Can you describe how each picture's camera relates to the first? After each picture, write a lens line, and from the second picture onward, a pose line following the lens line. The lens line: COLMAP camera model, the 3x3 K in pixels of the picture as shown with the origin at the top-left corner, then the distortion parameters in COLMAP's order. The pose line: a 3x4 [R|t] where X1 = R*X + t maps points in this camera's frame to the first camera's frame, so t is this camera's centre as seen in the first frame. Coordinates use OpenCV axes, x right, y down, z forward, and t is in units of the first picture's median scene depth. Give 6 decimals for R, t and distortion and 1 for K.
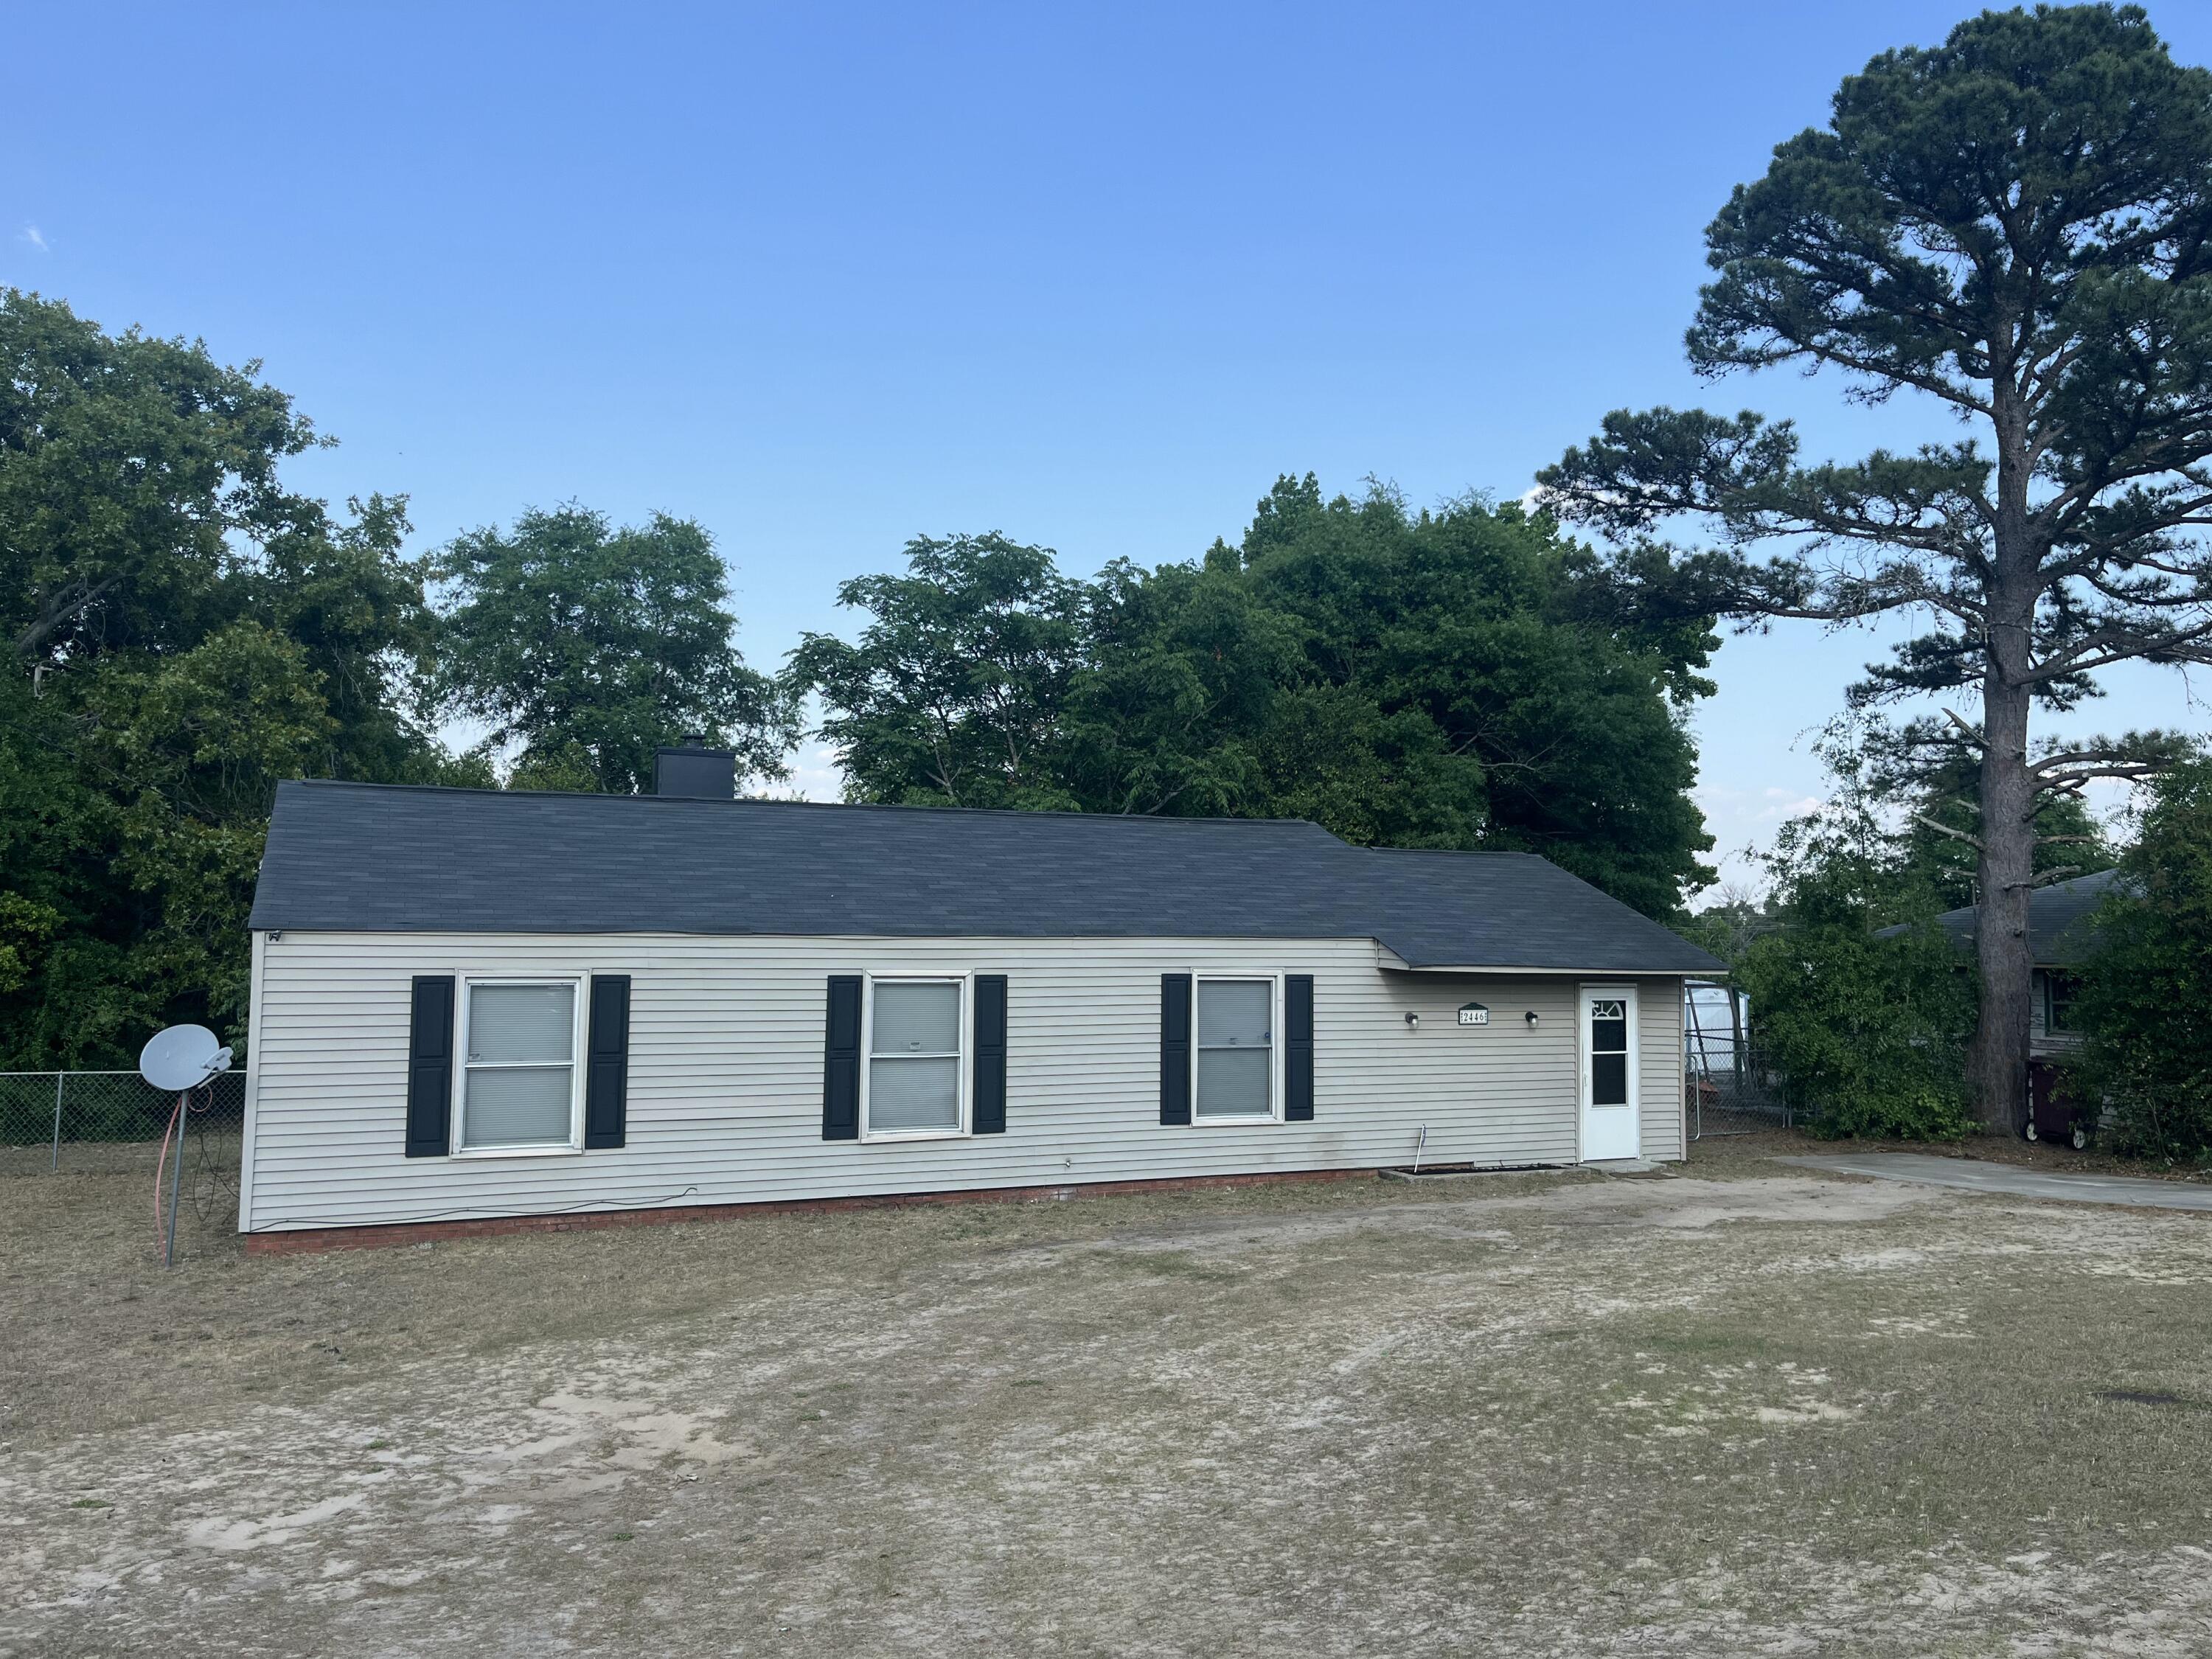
lens RADIAL K [[1676.5, 0, 1089.4], [0, 1676.5, 830.9], [0, 0, 1]] dist [0.055506, -0.074017]
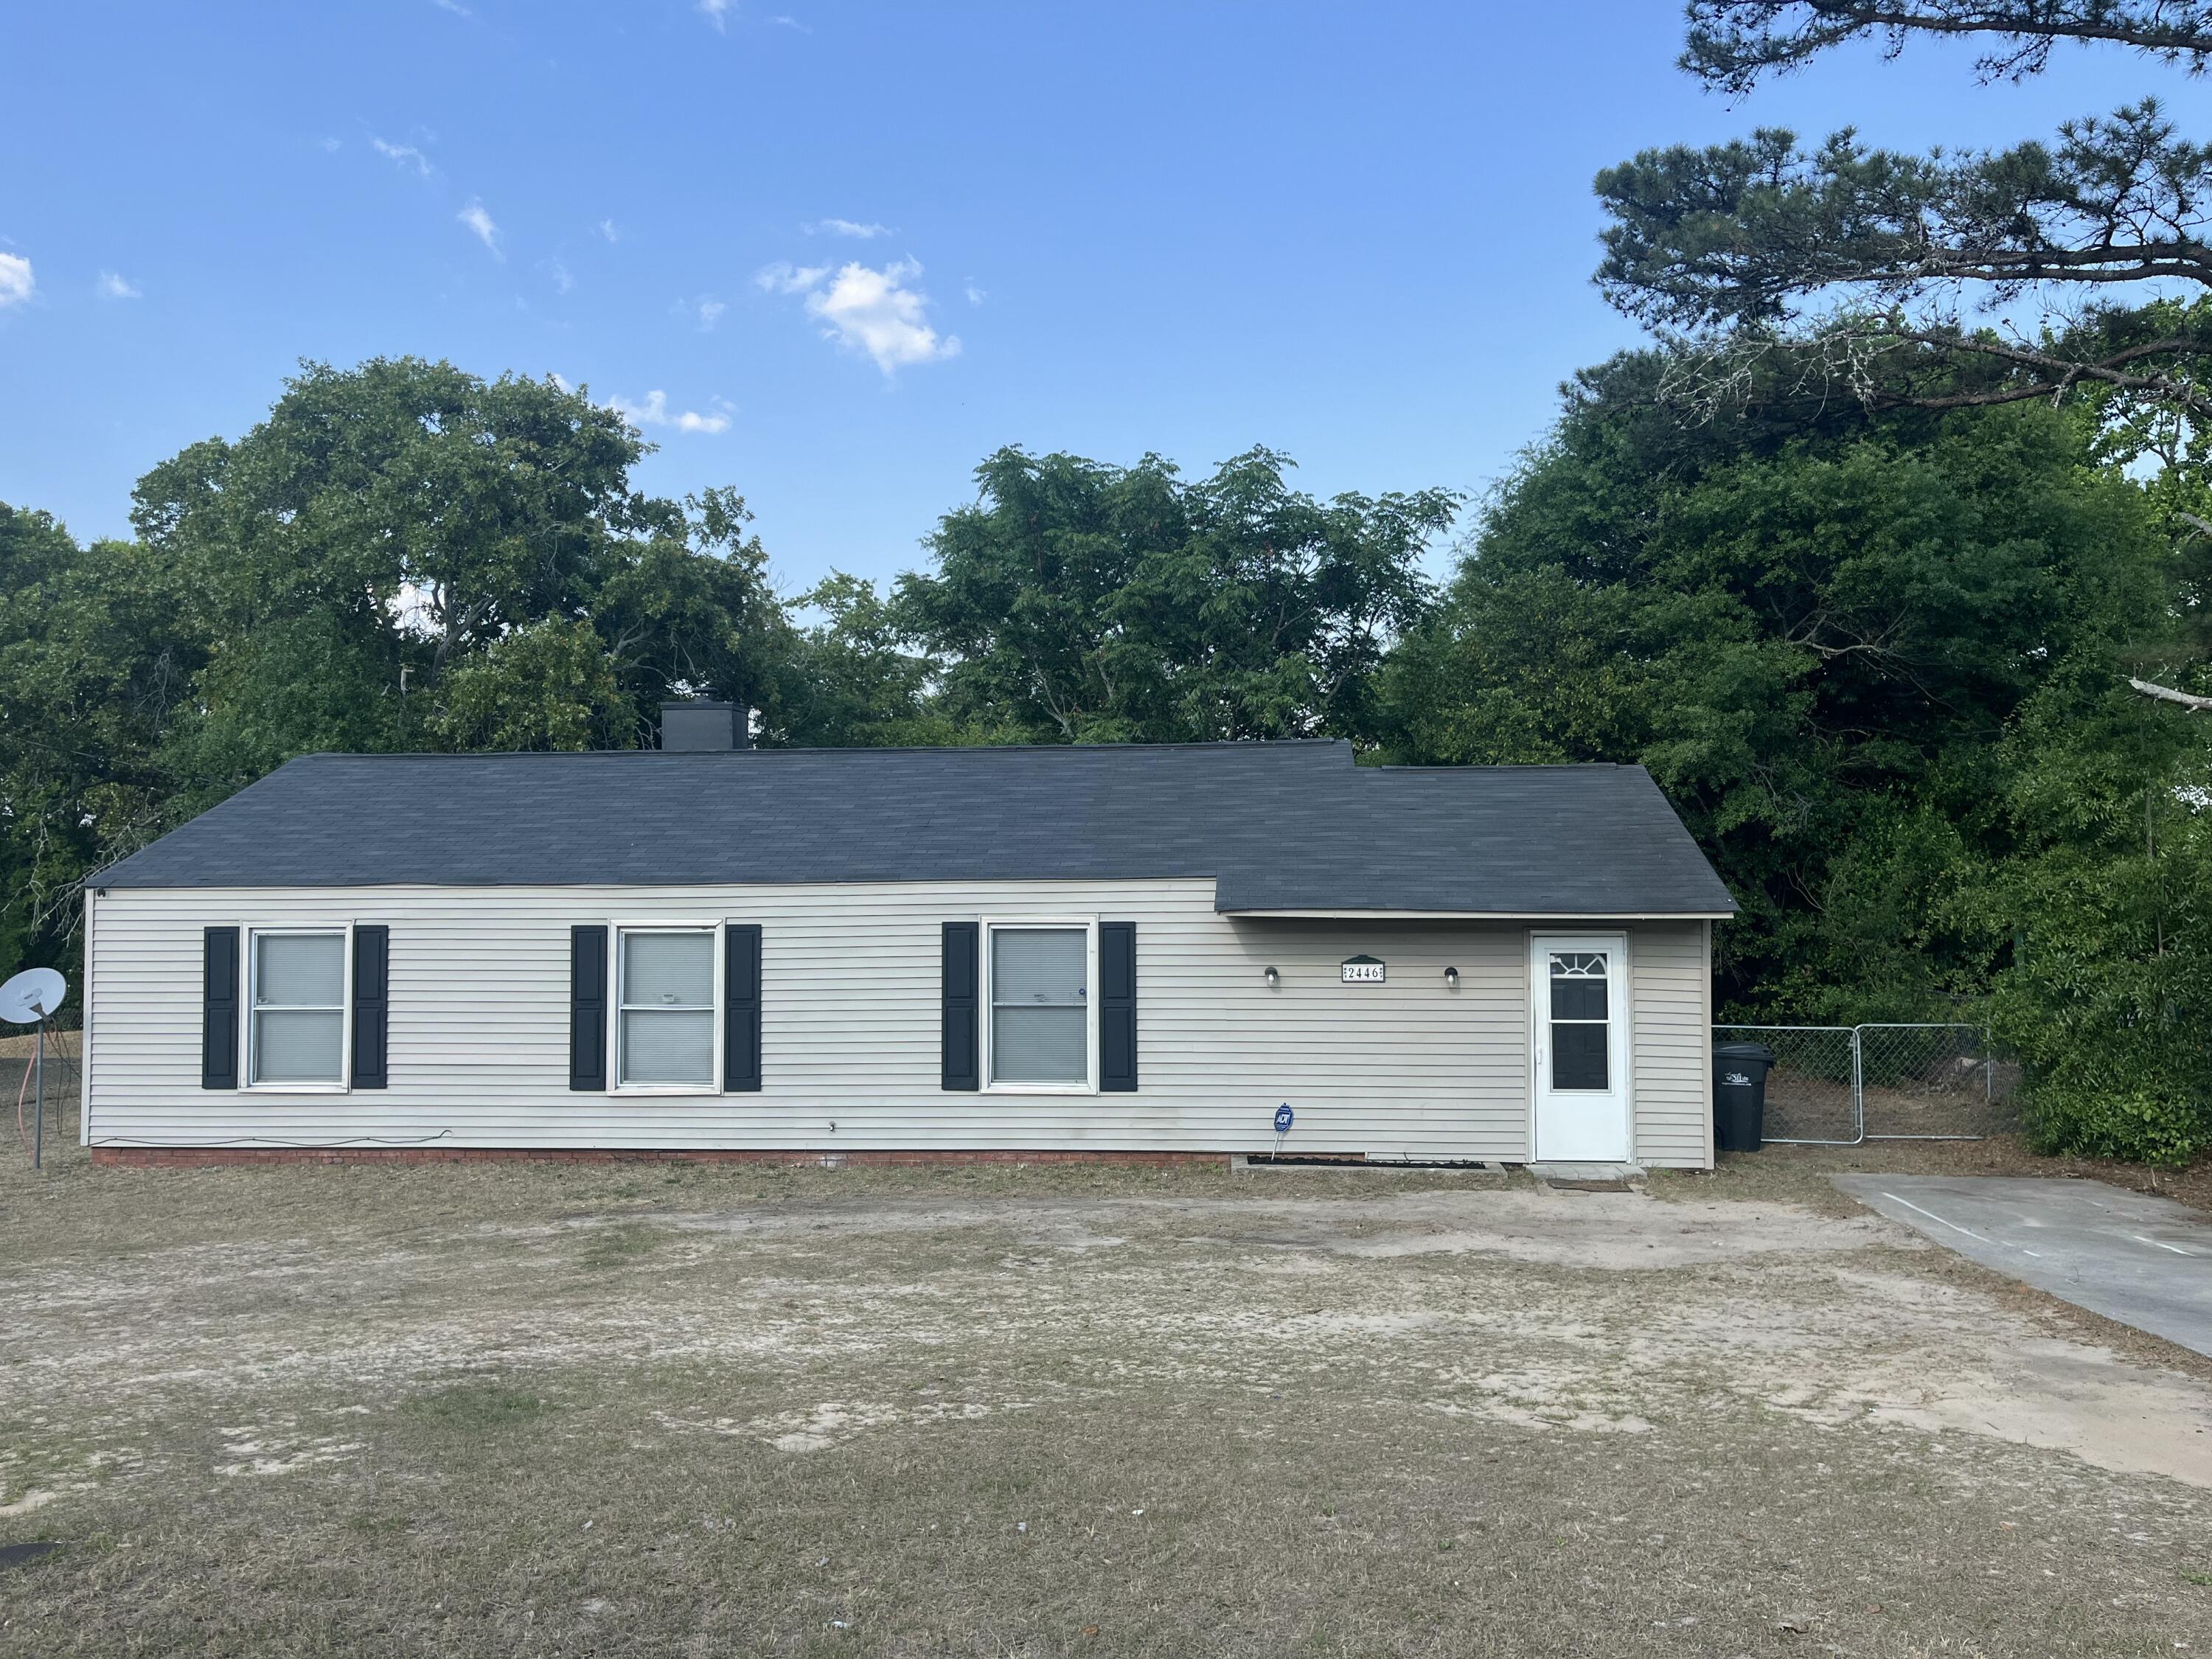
lens RADIAL K [[1676.5, 0, 1101.3], [0, 1676.5, 822.3], [0, 0, 1]] dist [0.055506, -0.074017]
pose [[0.873556, -0.032997, -0.485604, 0.535175], [0.045856, 0.998841, 0.014619, 0.022406], [0.484559, -0.035039, 0.874057, 0.253292]]
